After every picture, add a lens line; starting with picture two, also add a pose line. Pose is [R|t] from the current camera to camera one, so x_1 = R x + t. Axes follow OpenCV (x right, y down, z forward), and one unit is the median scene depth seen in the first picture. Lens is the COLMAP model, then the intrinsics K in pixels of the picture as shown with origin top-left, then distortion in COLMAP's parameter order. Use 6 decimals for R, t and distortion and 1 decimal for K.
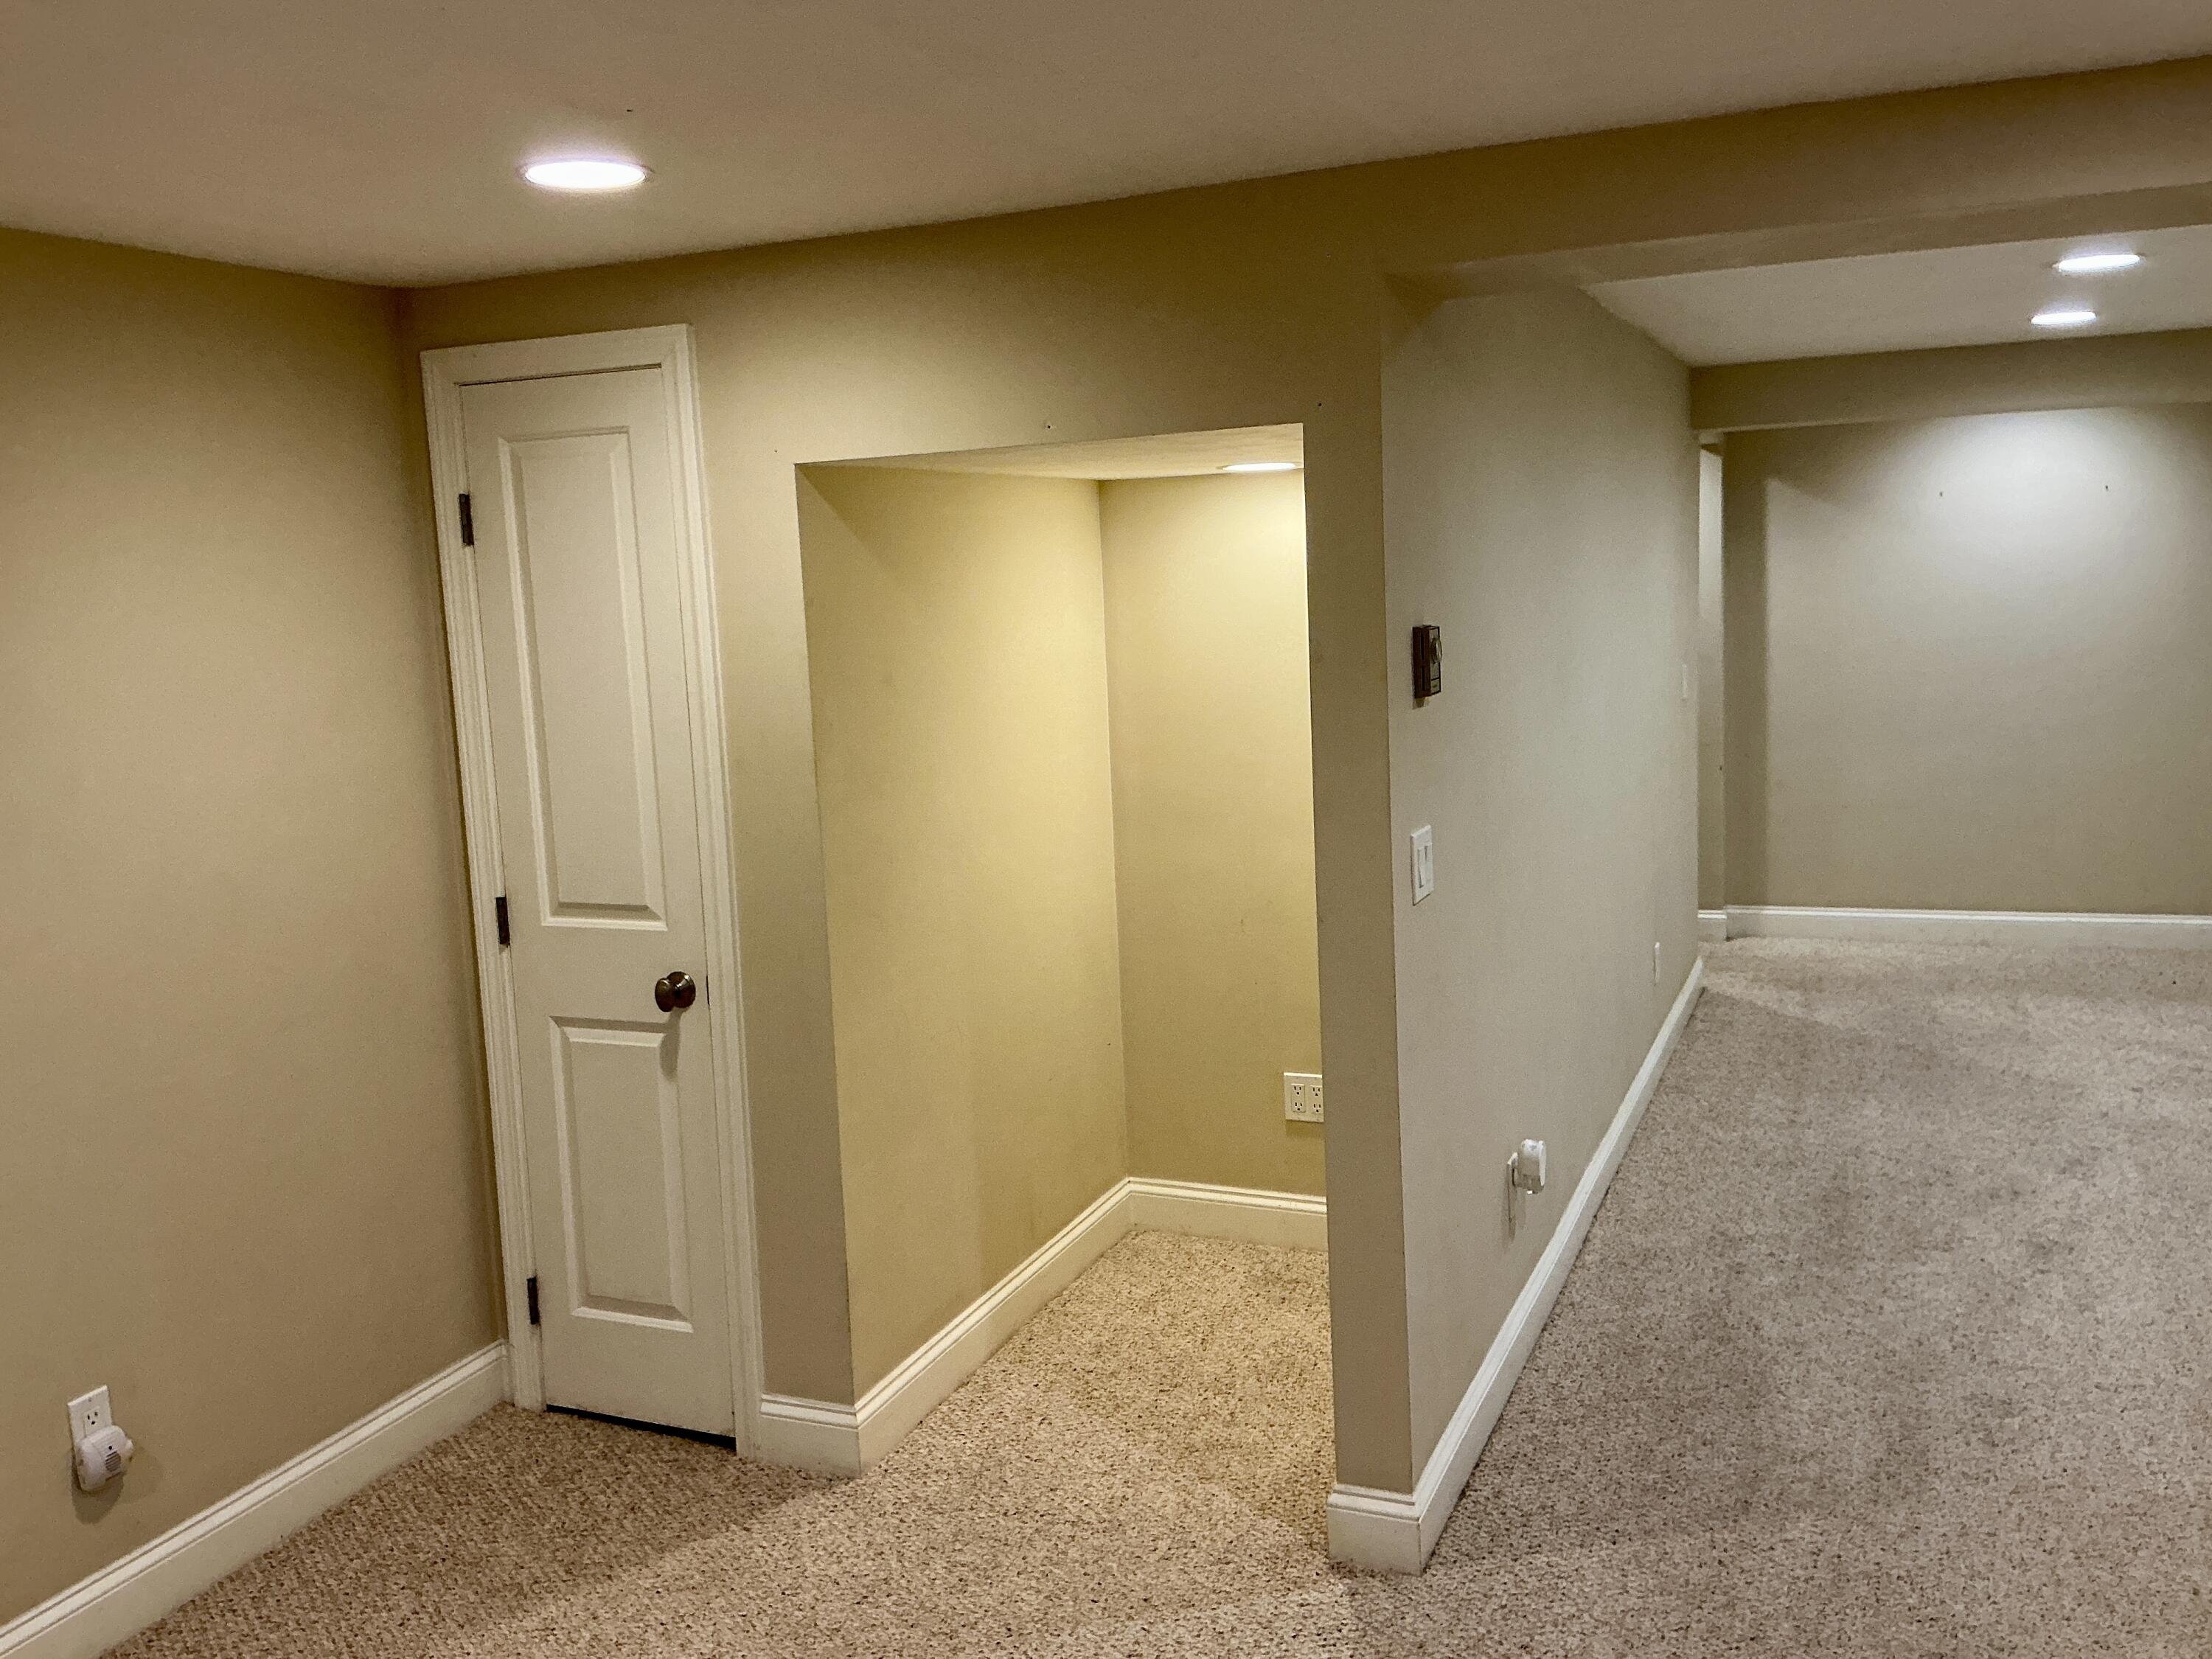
lens RADIAL K [[1863.2, 0, 1106.0], [0, 1863.2, 829.5], [0, 0, 1]] dist [0.149360, -0.309901]
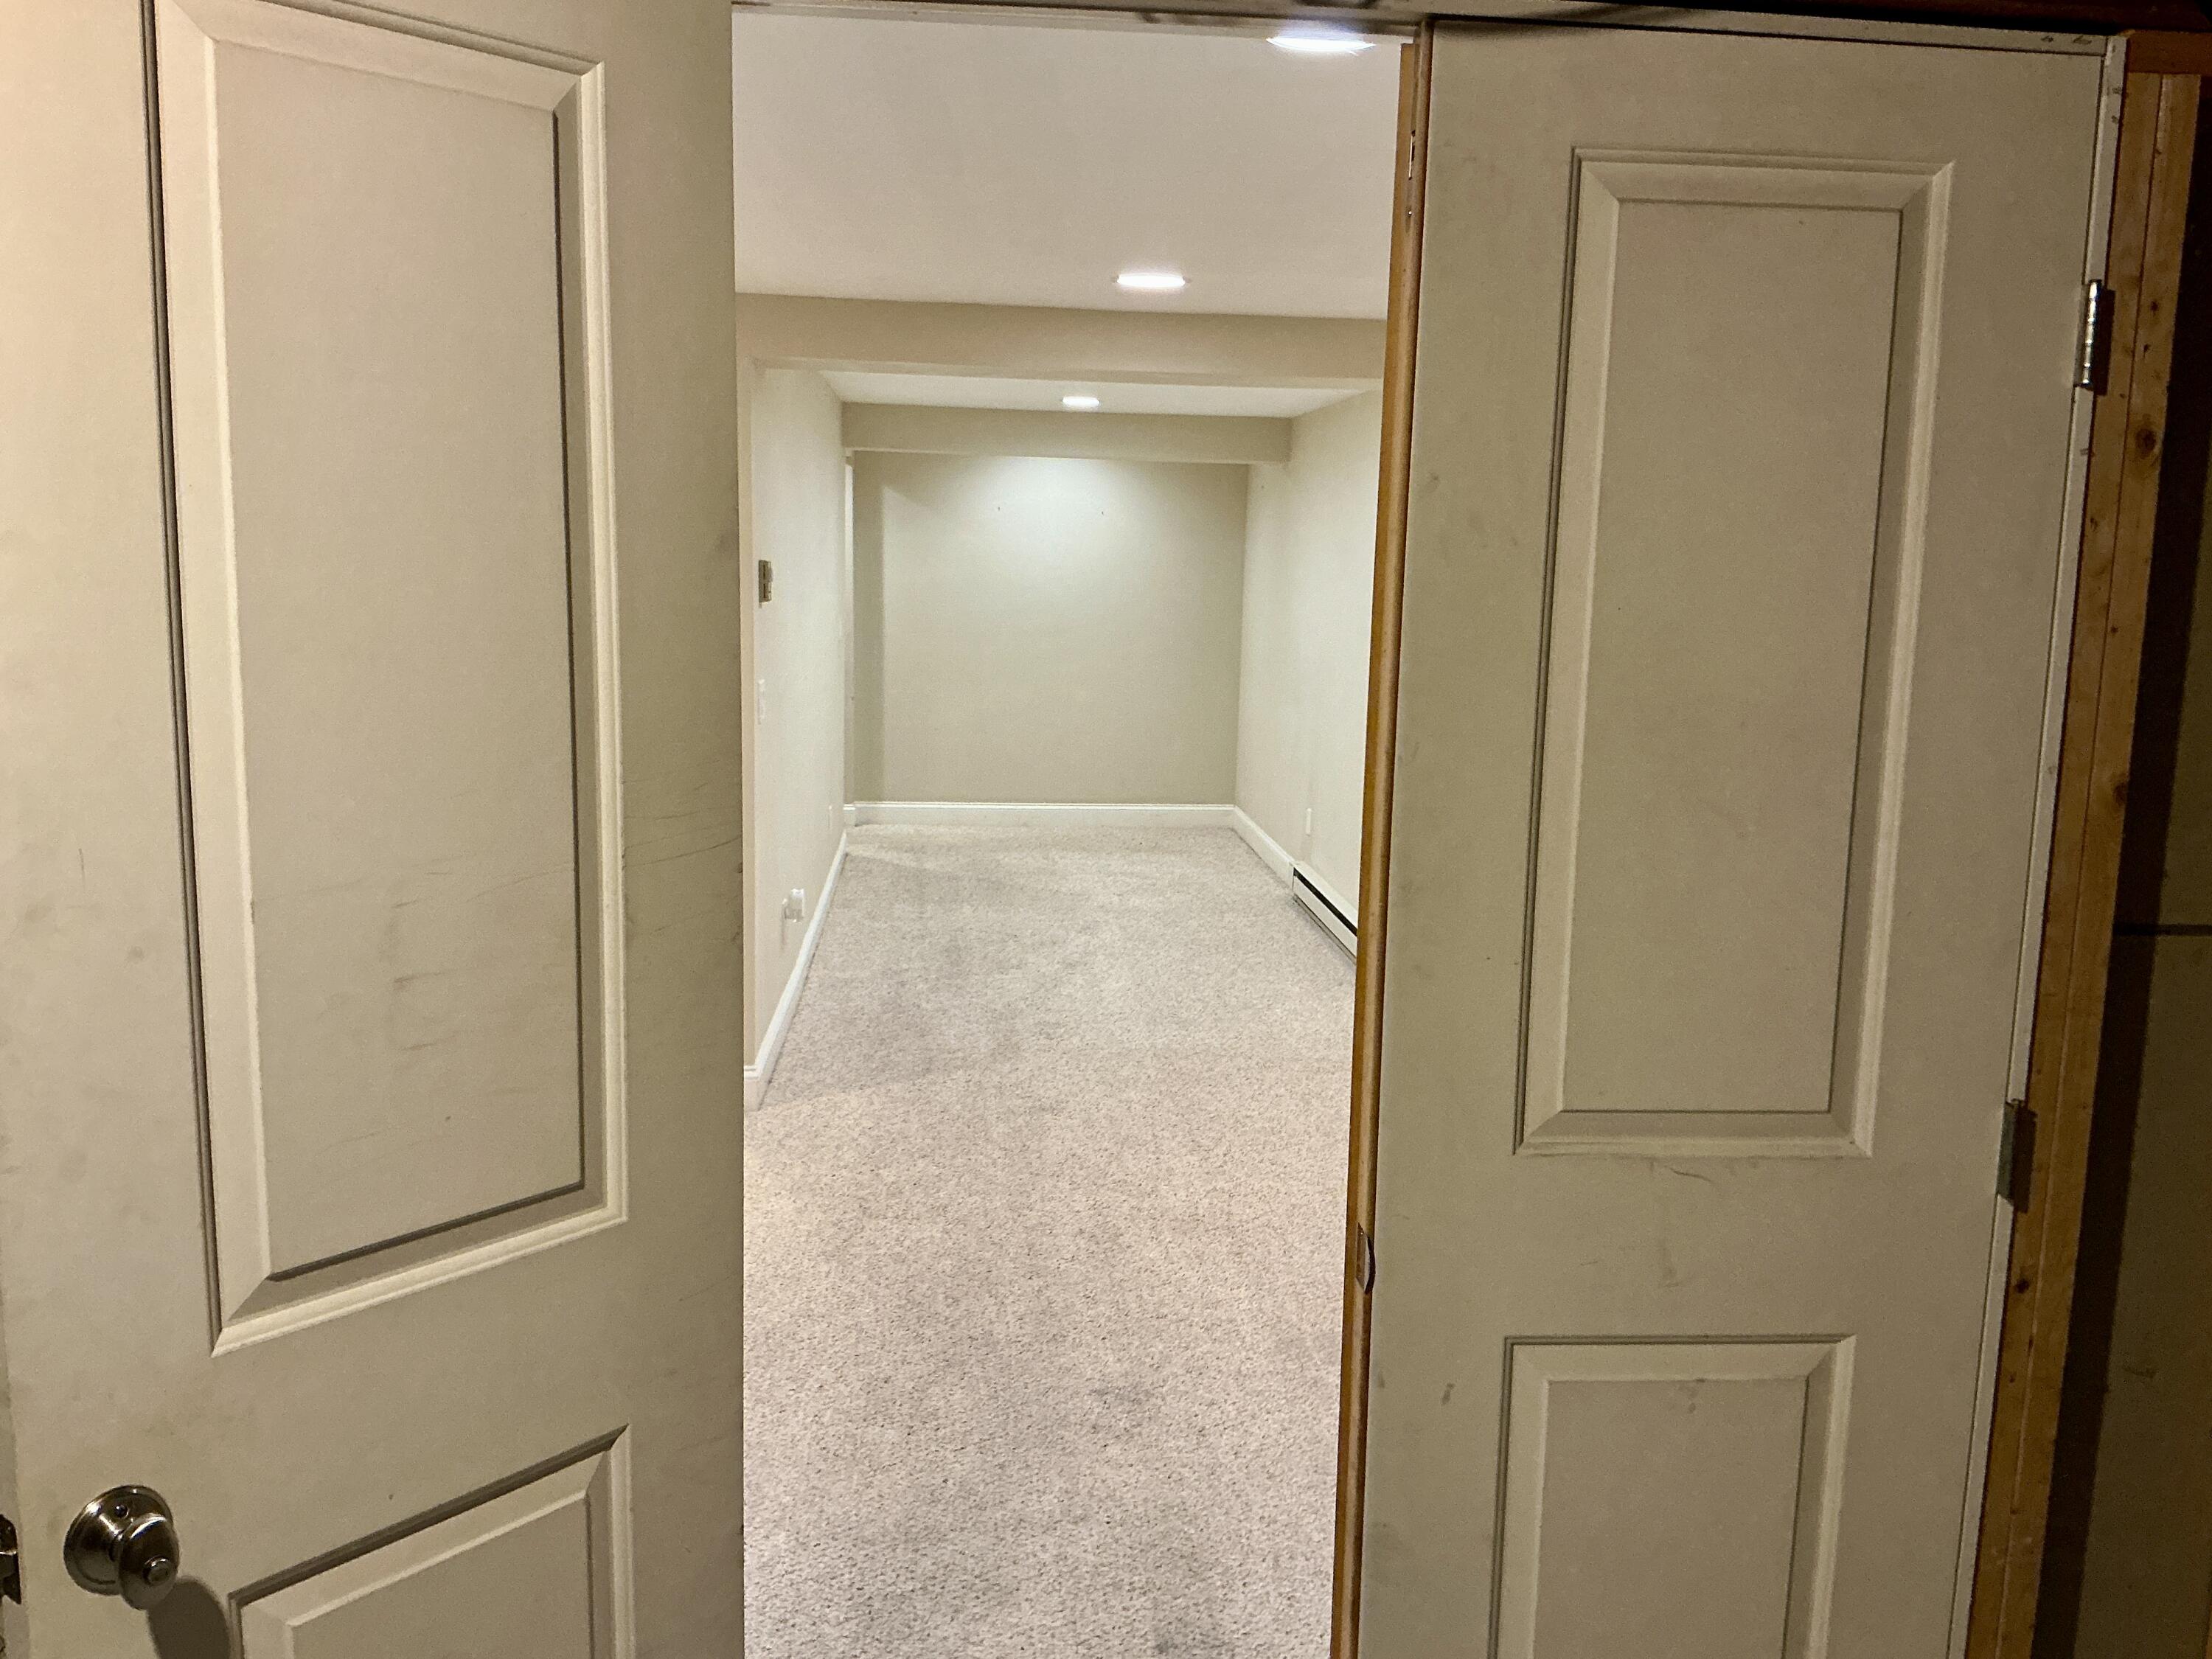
lens RADIAL K [[1863.2, 0, 1106.0], [0, 1863.2, 829.5], [0, 0, 1]] dist [0.149360, -0.309901]
pose [[0.880806, -0.003140, 0.473467, -0.248319], [-0.000998, 0.999963, 0.008488, 0.082902], [-0.473477, -0.007949, 0.880770, -0.448076]]
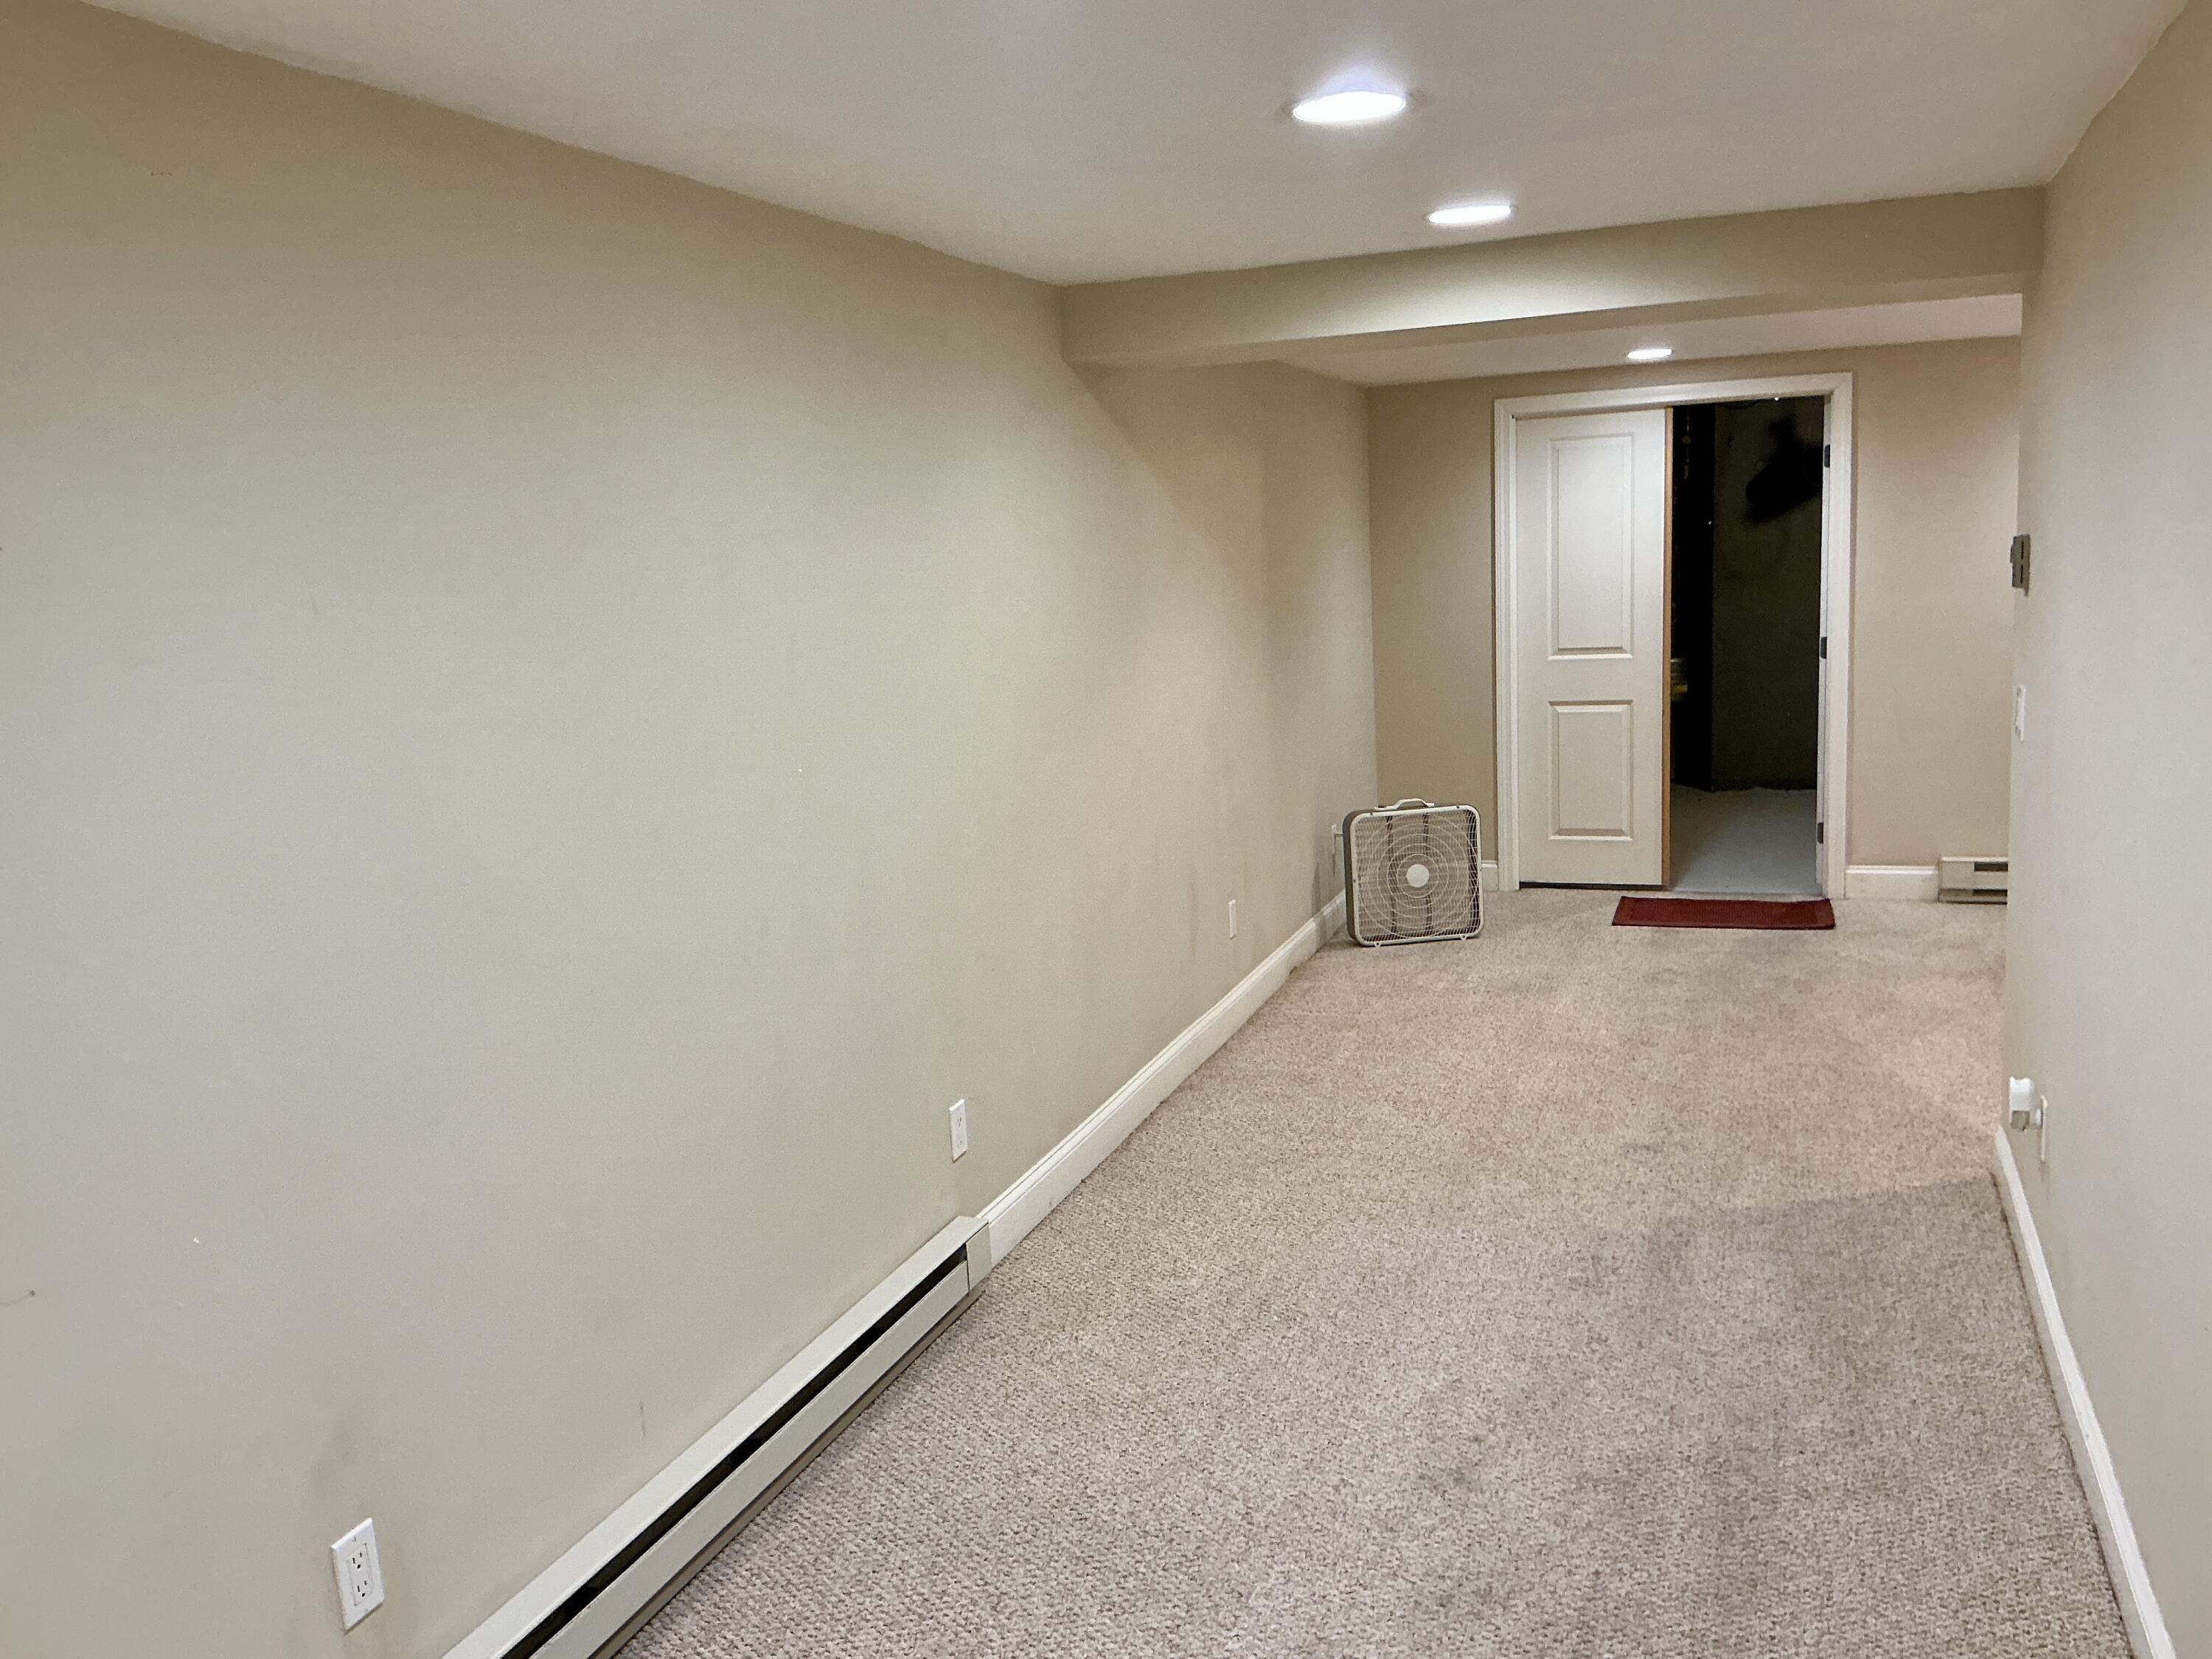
lens RADIAL K [[1863.2, 0, 1106.0], [0, 1863.2, 829.5], [0, 0, 1]] dist [0.149360, -0.309901]
pose [[-0.993449, 0.102497, -0.050522, 0.610913], [0.083296, 0.952205, 0.293883, -0.239363], [0.078229, 0.287749, -0.954505, 1.543960]]
